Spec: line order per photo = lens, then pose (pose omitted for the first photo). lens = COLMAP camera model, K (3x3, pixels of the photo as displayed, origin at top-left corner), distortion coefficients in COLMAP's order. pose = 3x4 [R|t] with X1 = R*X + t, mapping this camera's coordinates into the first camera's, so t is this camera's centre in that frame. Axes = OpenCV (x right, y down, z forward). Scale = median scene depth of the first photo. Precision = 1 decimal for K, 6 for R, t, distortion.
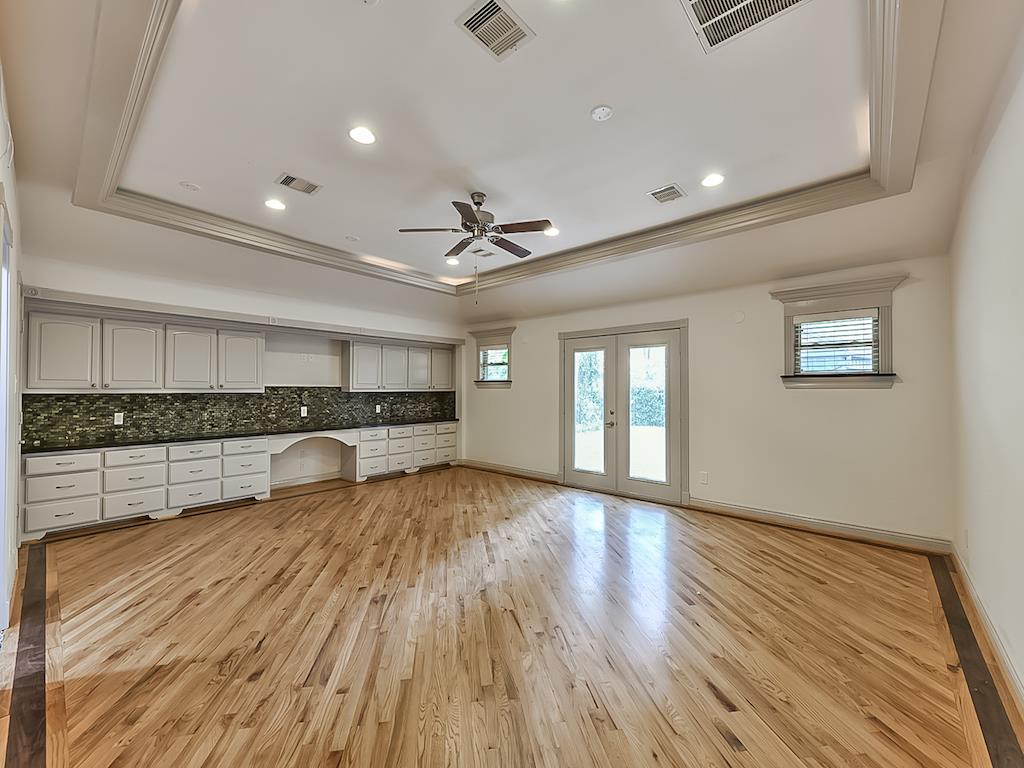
lens RADIAL K [[413.8, 0, 510.5], [0, 413.8, 385.5], [0, 0, 1]] dist [-0.001500, -0.000465]
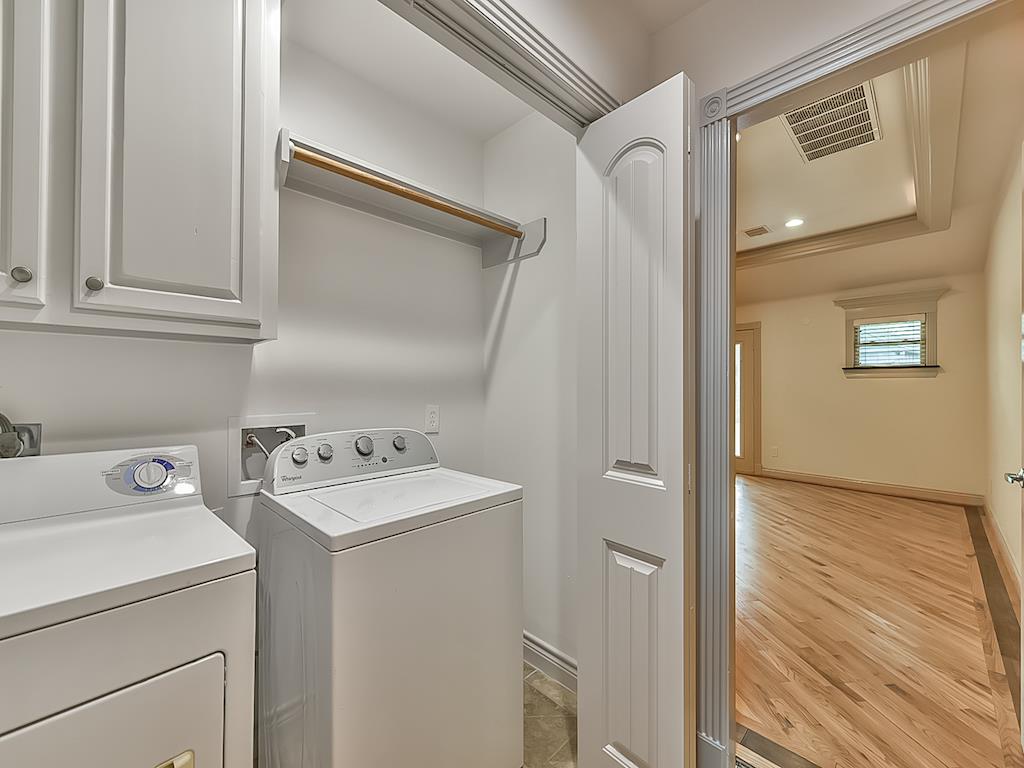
lens RADIAL K [[413.8, 0, 513.4], [0, 413.8, 383.0], [0, 0, 1]] dist [-0.001500, -0.000465]
pose [[0.997400, 0.001701, -0.072049, -0.272297], [-0.001531, 0.999996, 0.002407, 0.023170], [0.072053, -0.002291, 0.997398, -0.347103]]
